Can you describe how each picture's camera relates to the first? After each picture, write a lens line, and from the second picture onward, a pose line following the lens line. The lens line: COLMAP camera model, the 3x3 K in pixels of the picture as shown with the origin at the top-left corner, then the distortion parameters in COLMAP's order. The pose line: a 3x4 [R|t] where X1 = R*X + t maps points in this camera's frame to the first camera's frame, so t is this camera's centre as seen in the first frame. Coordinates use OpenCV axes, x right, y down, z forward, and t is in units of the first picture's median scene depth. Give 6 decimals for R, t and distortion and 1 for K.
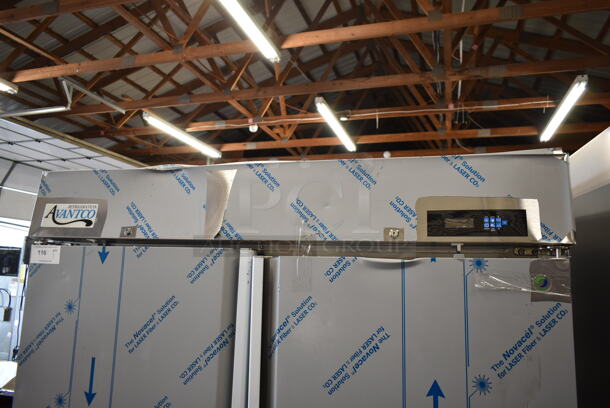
lens RADIAL K [[469.9, 0, 305.8], [0, 469.9, 202.5], [0, 0, 1]] dist [-0.013351, 0.006991]
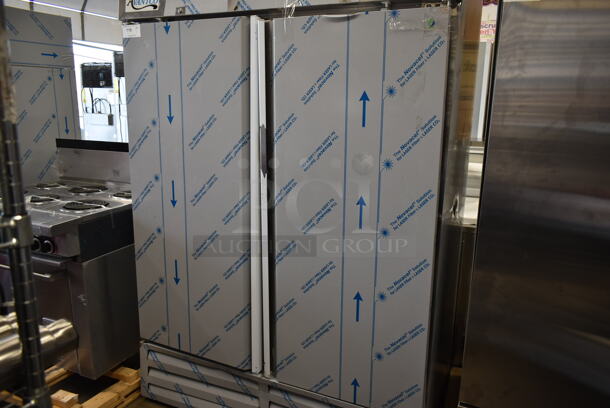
lens RADIAL K [[469.9, 0, 304.4], [0, 469.9, 205.2], [0, 0, 1]] dist [-0.013351, 0.006991]
pose [[0.986821, 0.022425, -0.160255, 0.266694], [0.036548, 0.933872, 0.355736, 0.126416], [0.157635, -0.356904, 0.920744, -0.537611]]
